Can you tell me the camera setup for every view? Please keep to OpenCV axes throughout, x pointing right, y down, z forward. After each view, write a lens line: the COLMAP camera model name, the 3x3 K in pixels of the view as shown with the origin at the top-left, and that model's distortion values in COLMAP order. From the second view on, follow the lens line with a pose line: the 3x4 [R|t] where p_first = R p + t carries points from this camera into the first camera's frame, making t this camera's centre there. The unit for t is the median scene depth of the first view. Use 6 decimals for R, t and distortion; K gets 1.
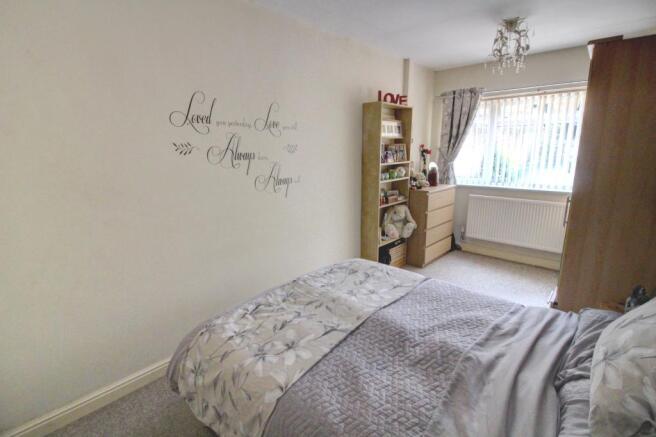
lens RADIAL K [[305.4, 0, 327.7], [0, 305.4, 217.9], [0, 0, 1]] dist [-0.008956, -0.003845]
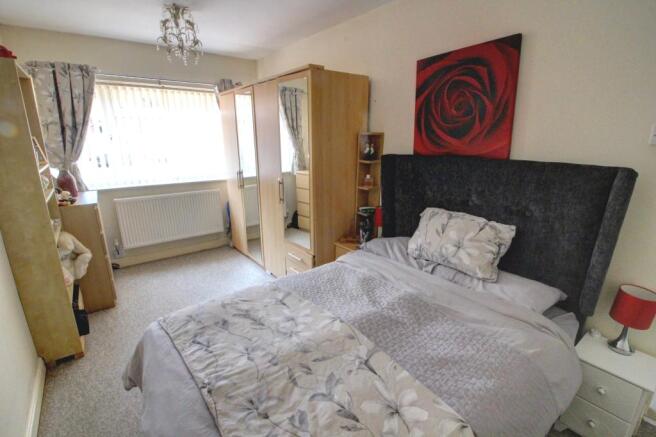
lens RADIAL K [[305.4, 0, 327.5], [0, 305.4, 216.6], [0, 0, 1]] dist [-0.008956, -0.003845]
pose [[0.158705, -0.237810, 0.958258, -0.488043], [0.221349, 0.954424, 0.200199, -0.142355], [-0.962194, 0.180337, 0.204111, 0.598437]]
